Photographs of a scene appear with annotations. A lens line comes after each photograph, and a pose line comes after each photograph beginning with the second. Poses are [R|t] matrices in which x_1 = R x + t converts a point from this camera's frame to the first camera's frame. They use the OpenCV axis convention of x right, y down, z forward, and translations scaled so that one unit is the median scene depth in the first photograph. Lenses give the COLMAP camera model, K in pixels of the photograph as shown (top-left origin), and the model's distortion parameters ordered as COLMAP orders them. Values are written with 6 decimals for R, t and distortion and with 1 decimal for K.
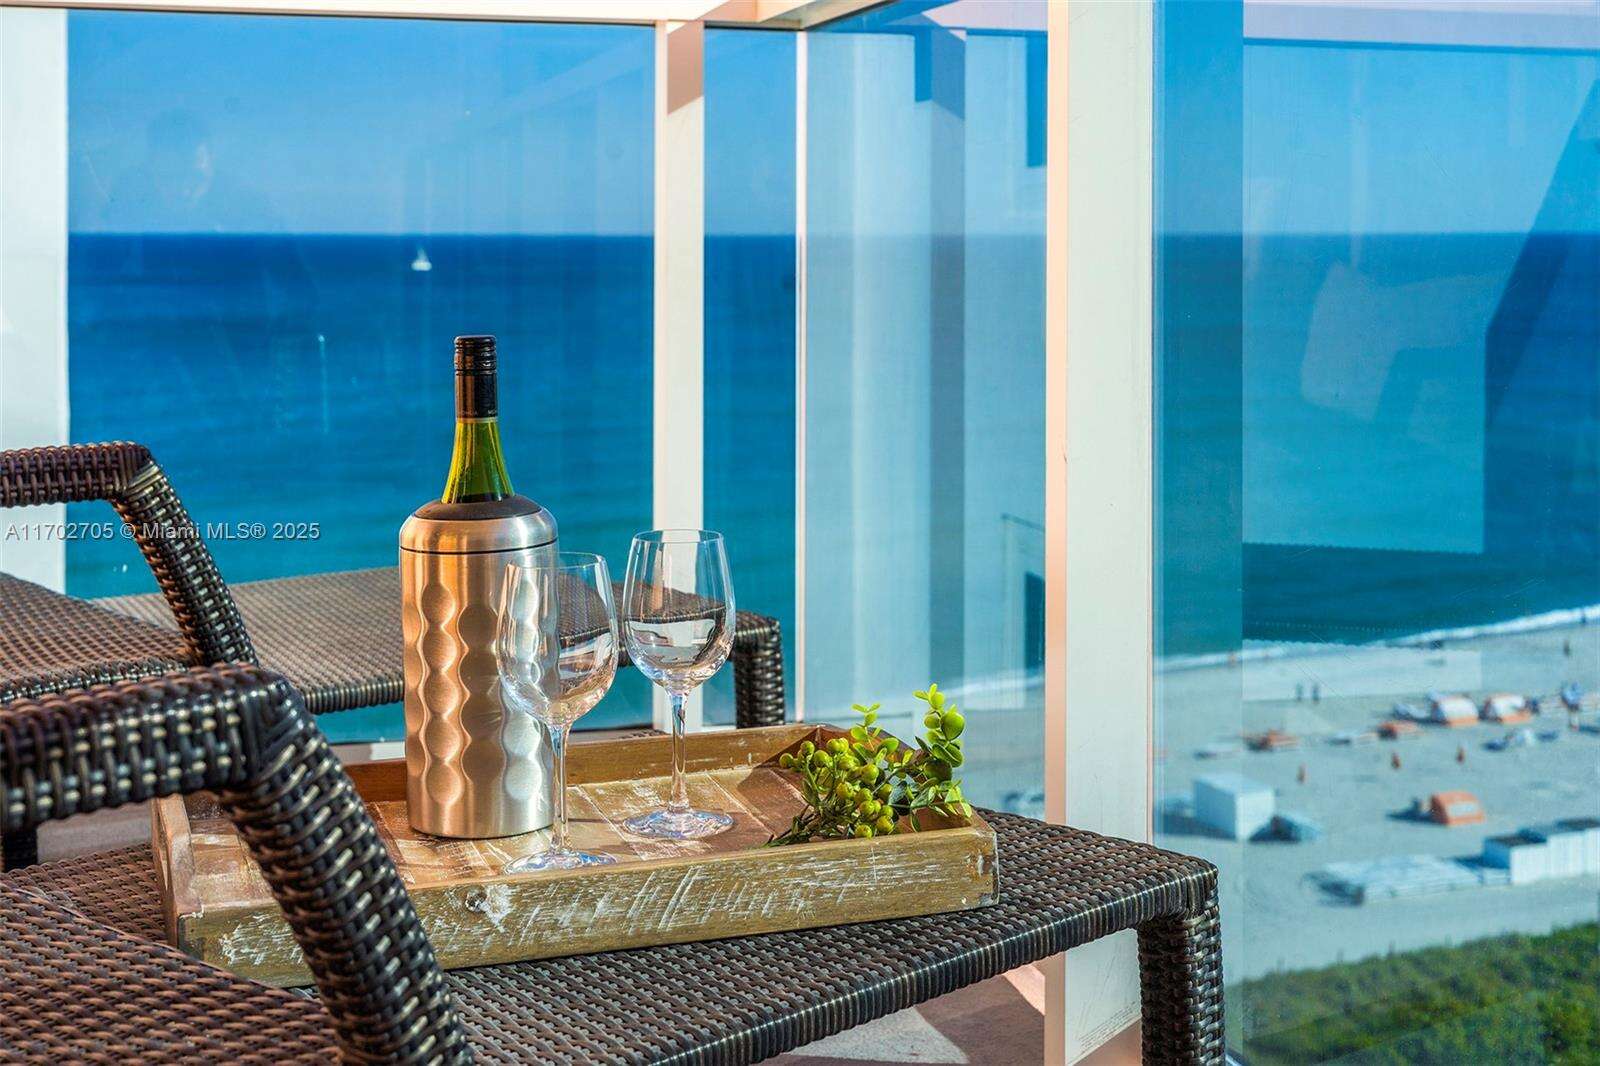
lens RADIAL K [[2324.1, 0, 799.1], [0, 2324.1, 528.9], [0, 0, 1]] dist [-0.006176, 0.000000]
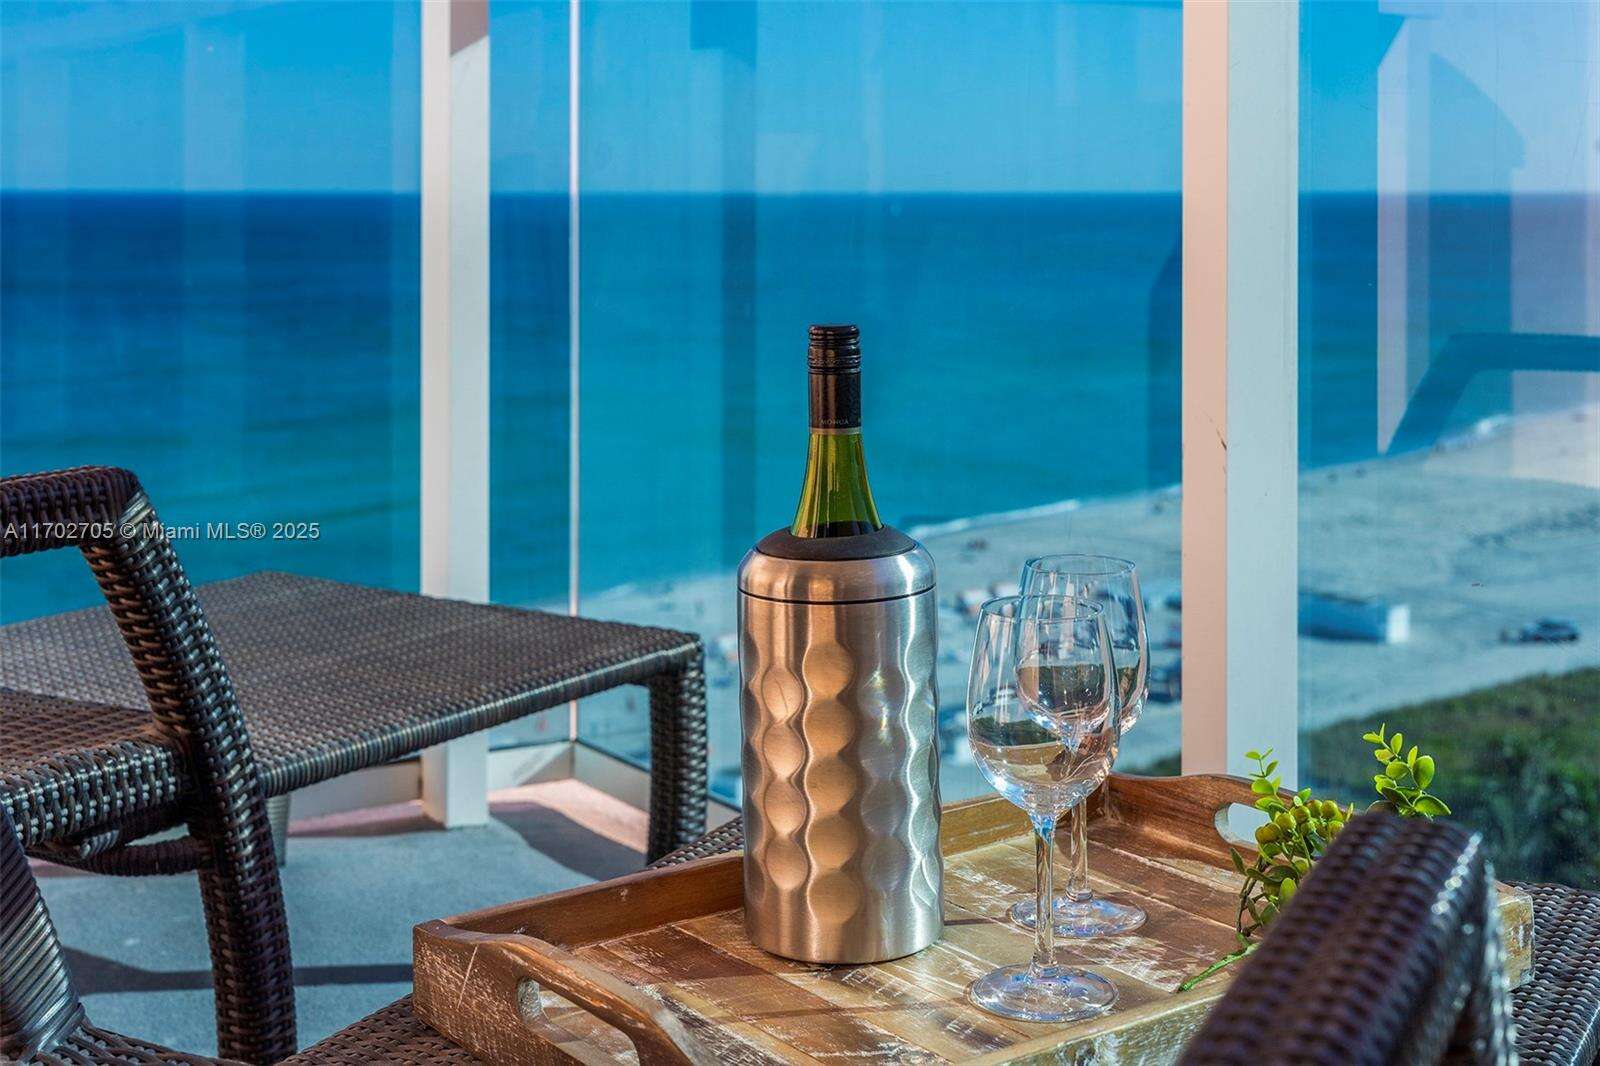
lens RADIAL K [[2324.1, 0, 804.3], [0, 2324.1, 526.9], [0, 0, 1]] dist [-0.006176, 0.000000]
pose [[0.943757, -0.044474, 0.327637, -0.396374], [0.038774, 0.998962, 0.023912, -0.032539], [-0.328360, -0.009863, 0.944501, 0.249926]]
